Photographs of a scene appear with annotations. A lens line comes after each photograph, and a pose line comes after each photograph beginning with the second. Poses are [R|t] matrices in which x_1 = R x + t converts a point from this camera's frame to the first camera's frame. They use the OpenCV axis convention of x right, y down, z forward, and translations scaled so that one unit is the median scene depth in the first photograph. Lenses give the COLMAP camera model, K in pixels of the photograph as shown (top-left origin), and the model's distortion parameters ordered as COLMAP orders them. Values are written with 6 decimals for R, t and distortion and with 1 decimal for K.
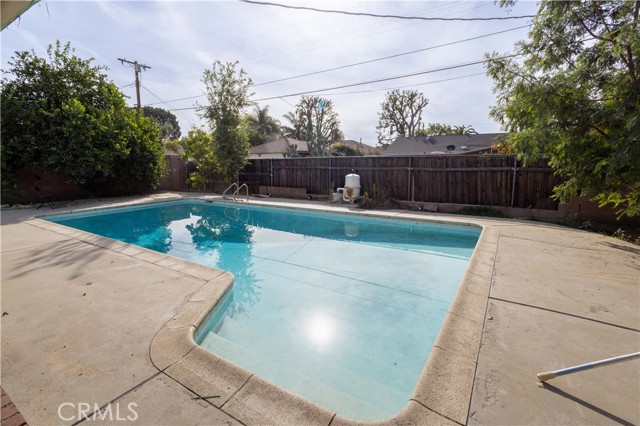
lens RADIAL K [[307.7, 0, 323.2], [0, 307.7, 213.5], [0, 0, 1]] dist [-0.013934, 0.008624]
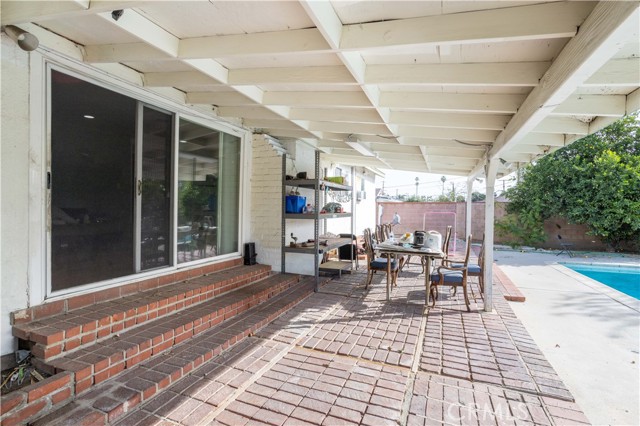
lens RADIAL K [[307.7, 0, 320.6], [0, 307.7, 210.4], [0, 0, 1]] dist [-0.013934, 0.008624]
pose [[0.184197, 0.009086, -0.982847, -0.013870], [-0.173781, 0.984505, -0.023468, 0.000150], [0.967405, 0.175123, 0.182922, -0.045465]]
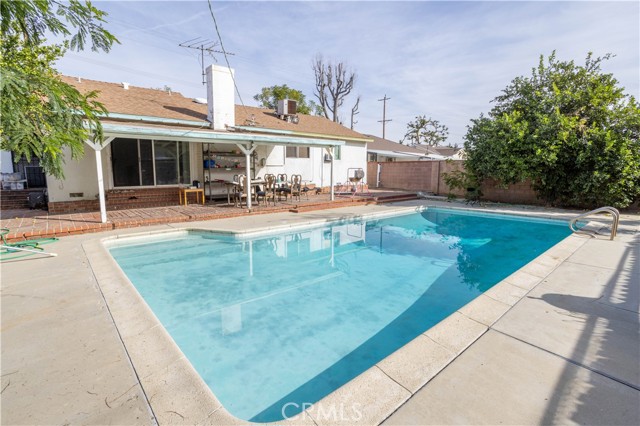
lens RADIAL K [[307.7, 0, 319.5], [0, 307.7, 212.3], [0, 0, 1]] dist [-0.013934, 0.008624]
pose [[-0.279376, 0.140350, -0.949869, 0.462447], [-0.163490, 0.967861, 0.191094, -0.120008], [0.946161, 0.208681, -0.247452, 0.674288]]
